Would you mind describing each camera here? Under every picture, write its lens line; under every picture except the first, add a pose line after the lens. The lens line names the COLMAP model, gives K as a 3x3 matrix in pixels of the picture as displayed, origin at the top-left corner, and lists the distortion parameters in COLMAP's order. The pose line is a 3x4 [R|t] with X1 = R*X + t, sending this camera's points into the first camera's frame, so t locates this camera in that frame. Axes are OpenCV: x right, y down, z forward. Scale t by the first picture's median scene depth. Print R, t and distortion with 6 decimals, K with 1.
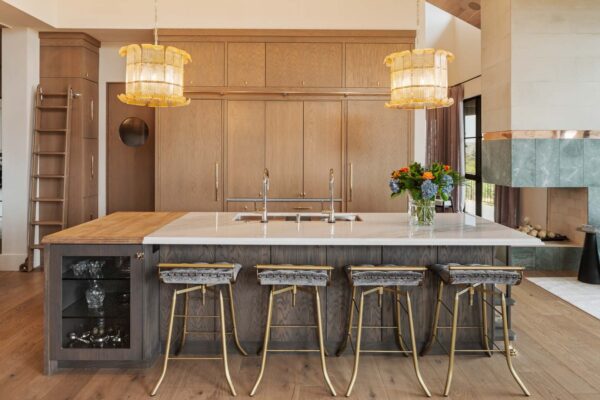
lens RADIAL K [[430.1, 0, 300.0], [0, 430.1, 161.6], [0, 0, 1]] dist [0.003805, 0.000657]
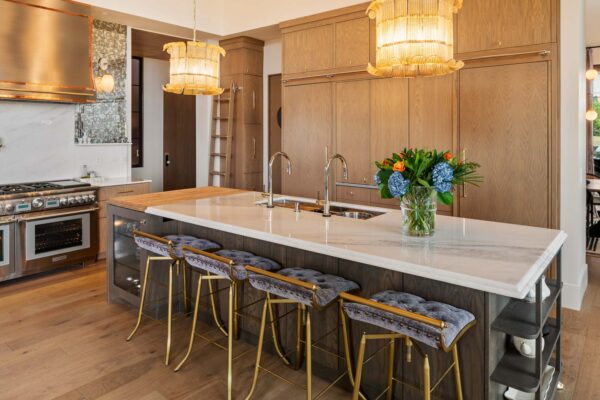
lens RADIAL K [[414.6, 0, 301.3], [0, 414.6, 152.8], [0, 0, 1]] dist [-0.004414, -0.001071]
pose [[0.768154, 0.025552, -0.639755, 0.381489], [-0.016727, 0.999663, 0.019844, -0.000149], [0.640046, -0.004542, 0.768323, 0.227203]]
